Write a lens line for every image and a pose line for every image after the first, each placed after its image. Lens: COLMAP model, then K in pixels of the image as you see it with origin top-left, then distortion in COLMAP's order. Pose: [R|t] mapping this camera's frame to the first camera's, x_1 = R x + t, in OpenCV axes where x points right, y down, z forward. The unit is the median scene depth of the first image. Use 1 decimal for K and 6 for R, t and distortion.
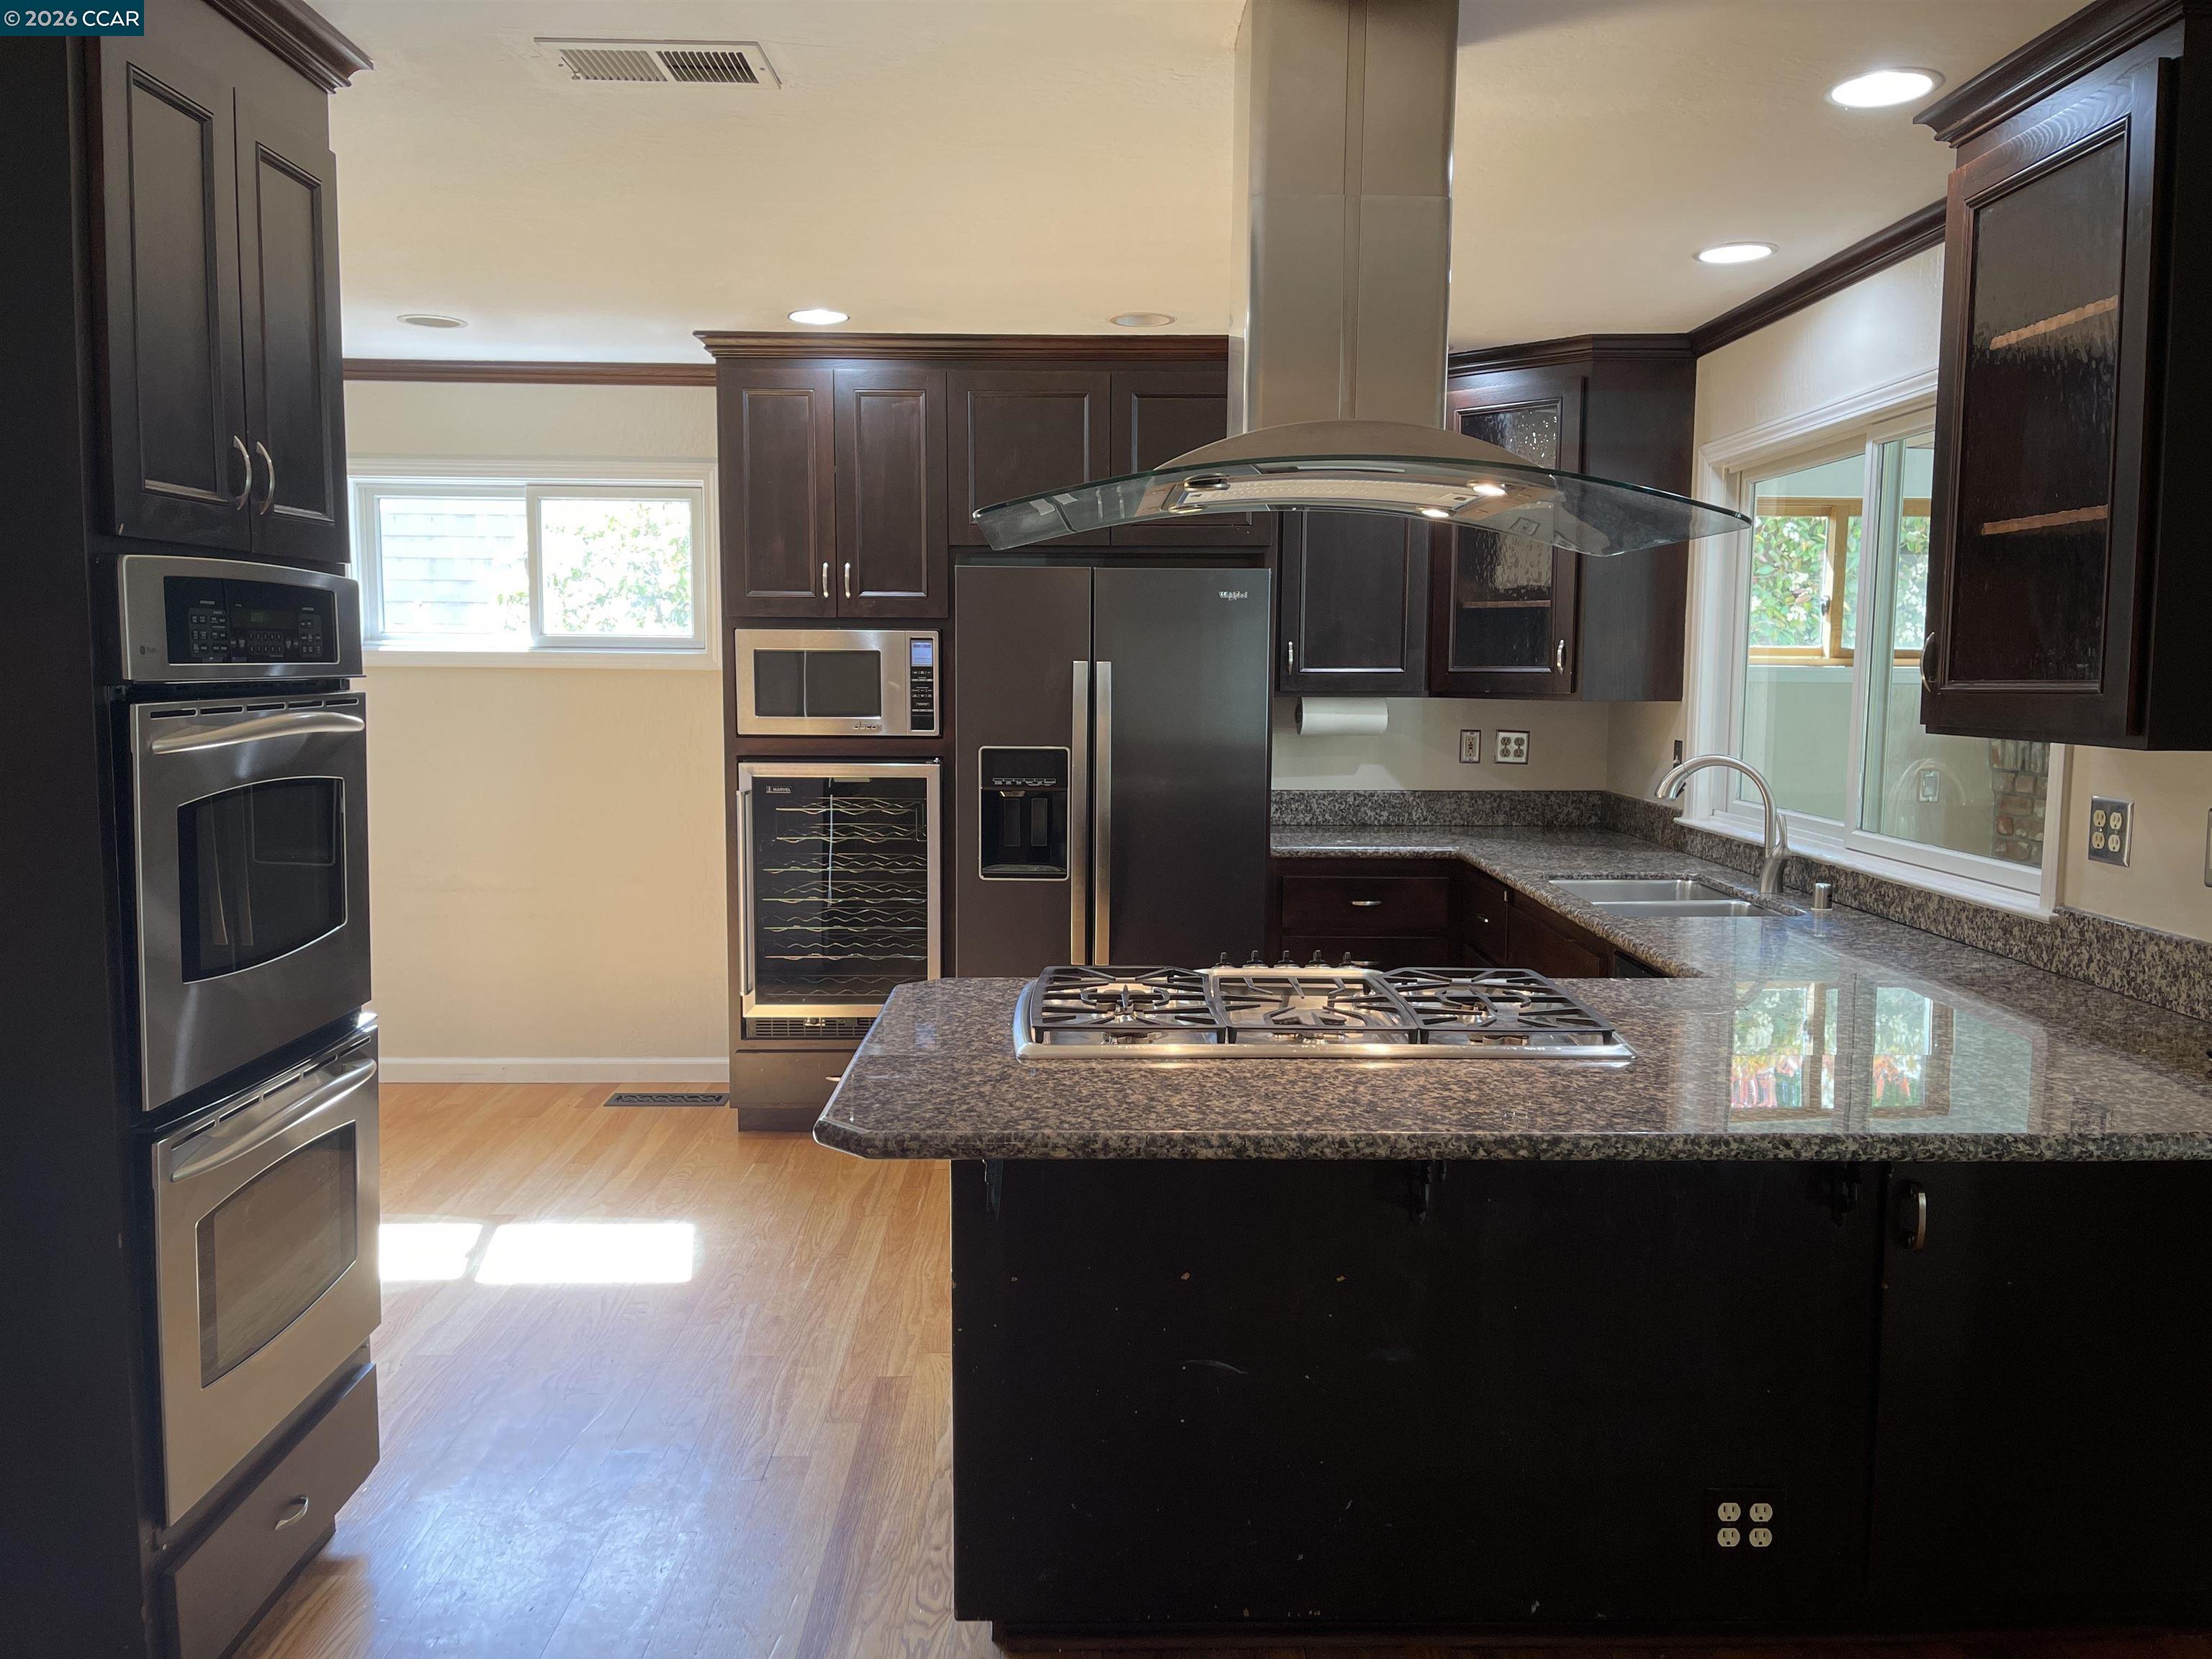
lens RADIAL K [[1675.6, 0, 1098.5], [0, 1675.6, 834.1], [0, 0, 1]] dist [0.076687, -0.100477]
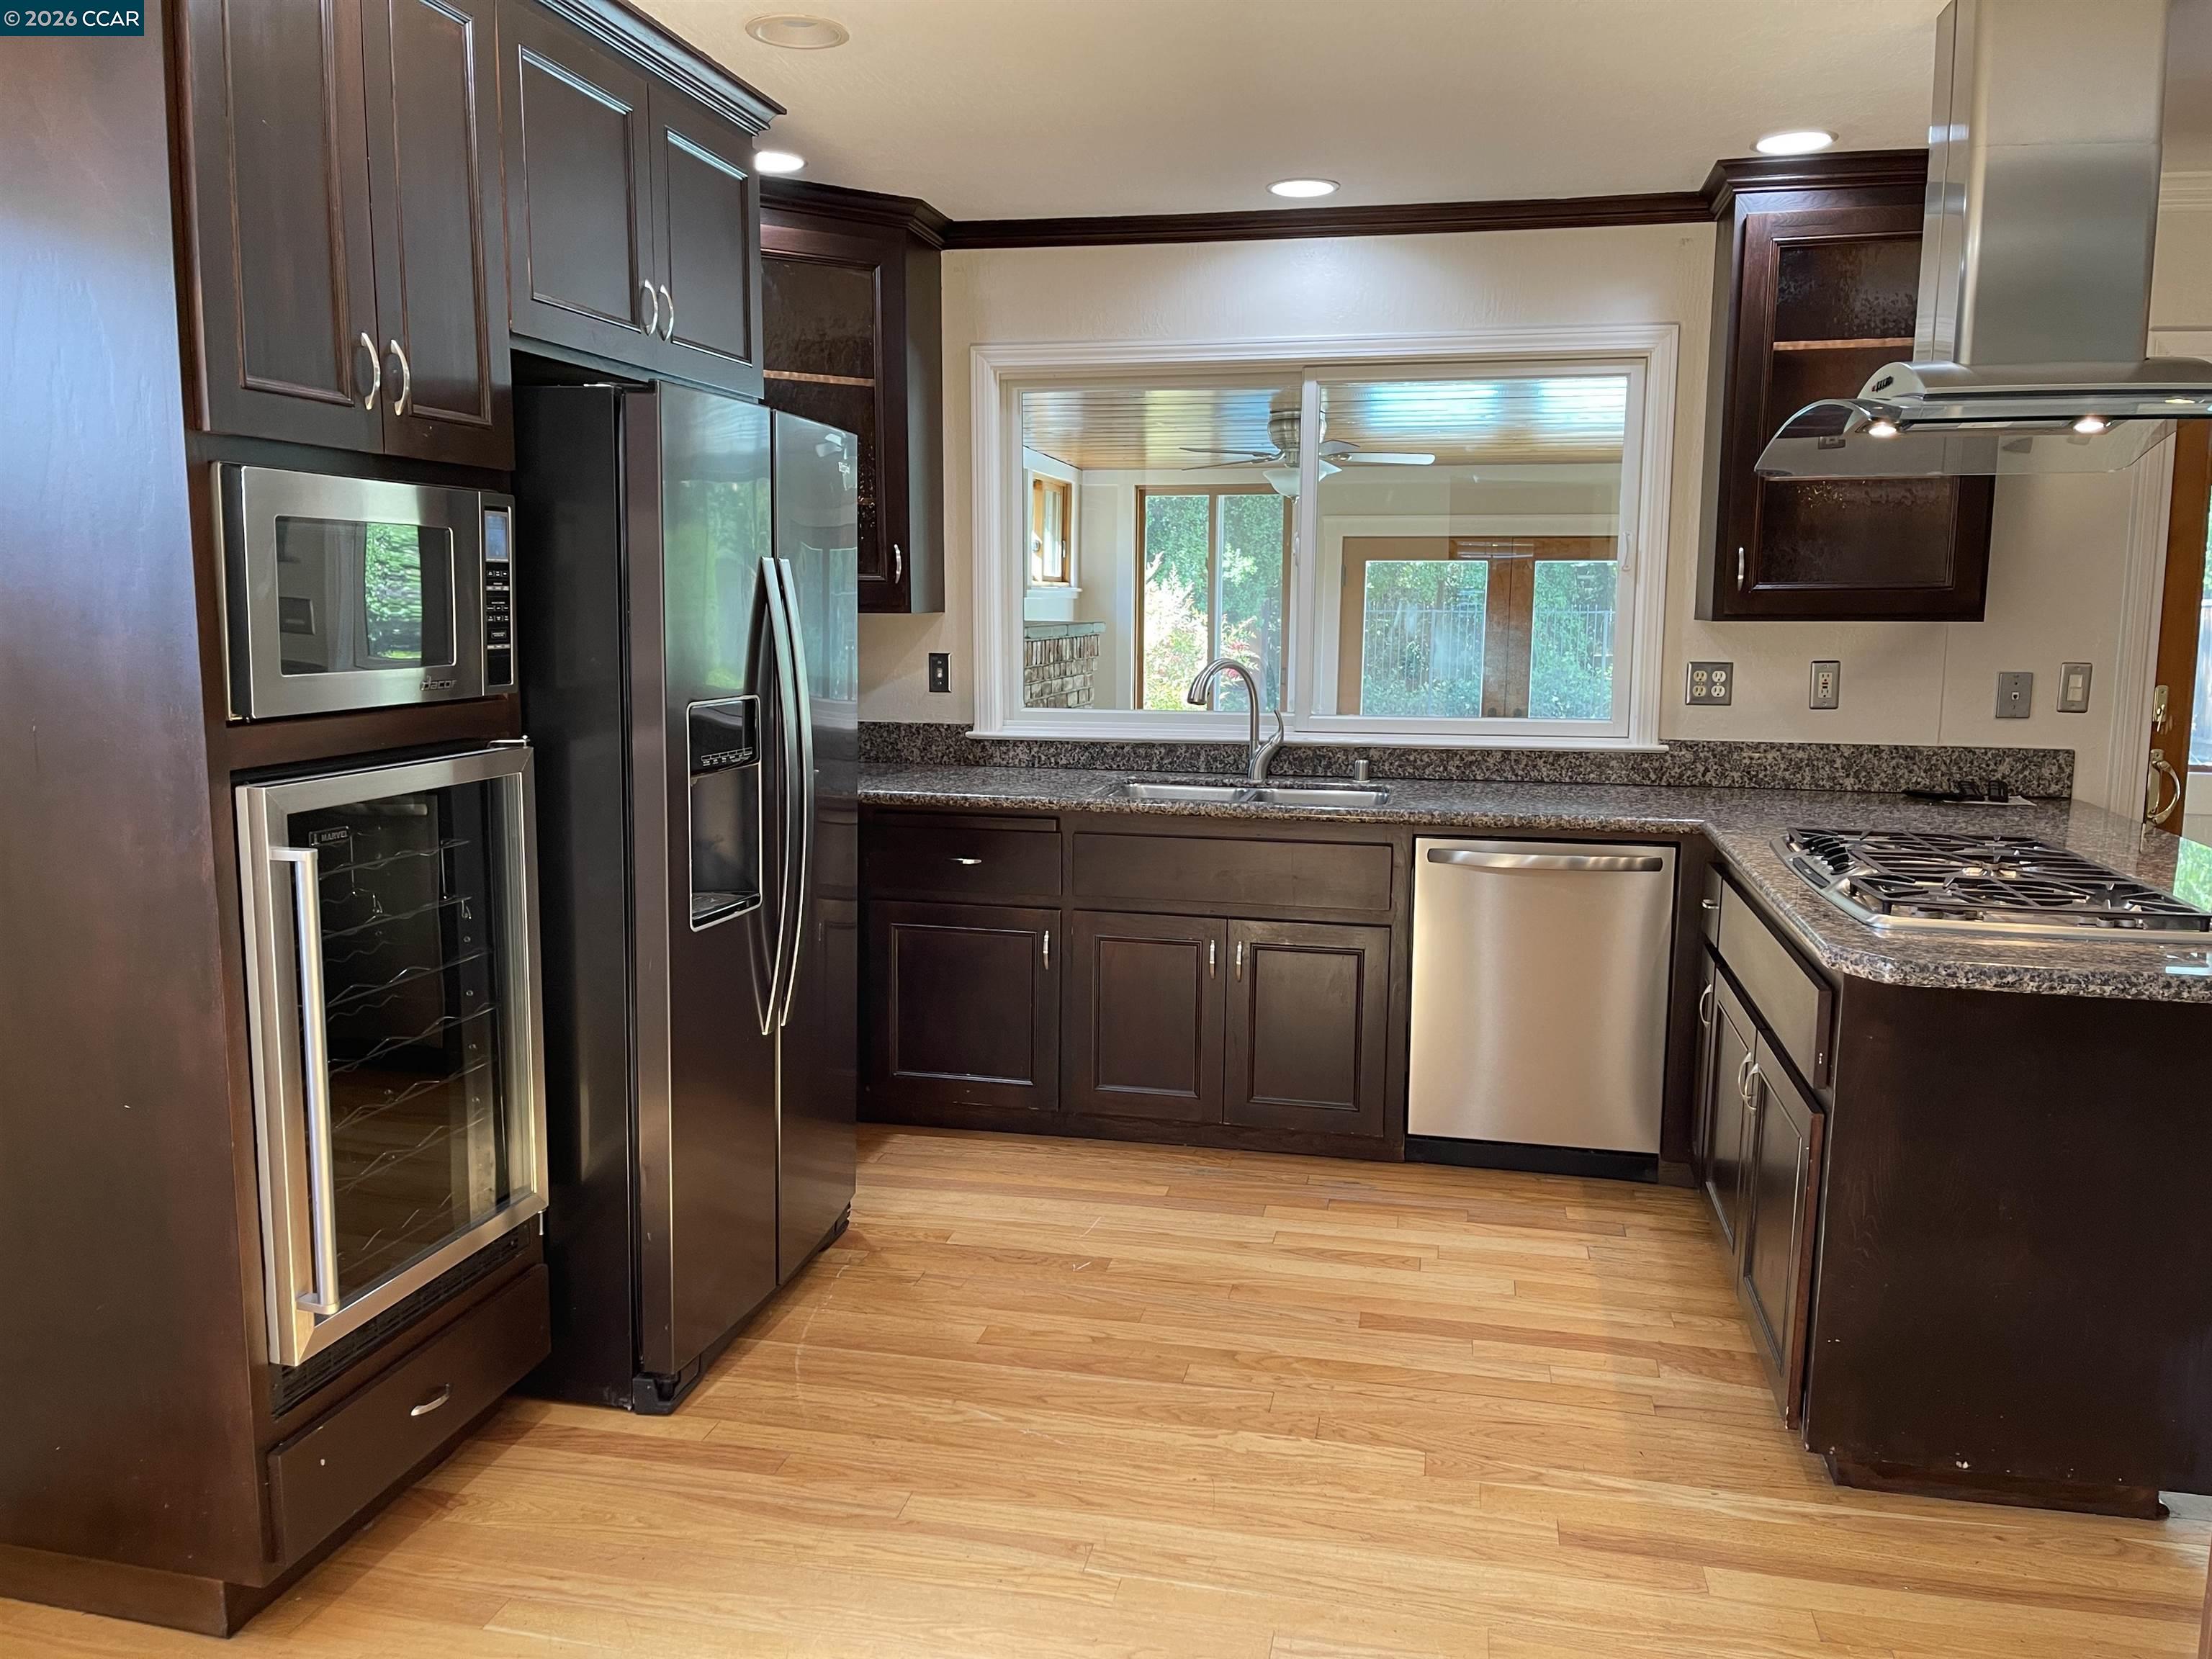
lens RADIAL K [[1666.9, 0, 1115.5], [0, 1666.9, 844.3], [0, 0, 1]] dist [0.054462, -0.051481]
pose [[0.217843, -0.148106, 0.964681, -0.579231], [0.096829, 0.986822, 0.129640, -0.062411], [-0.971169, 0.065168, 0.229313, 0.699040]]
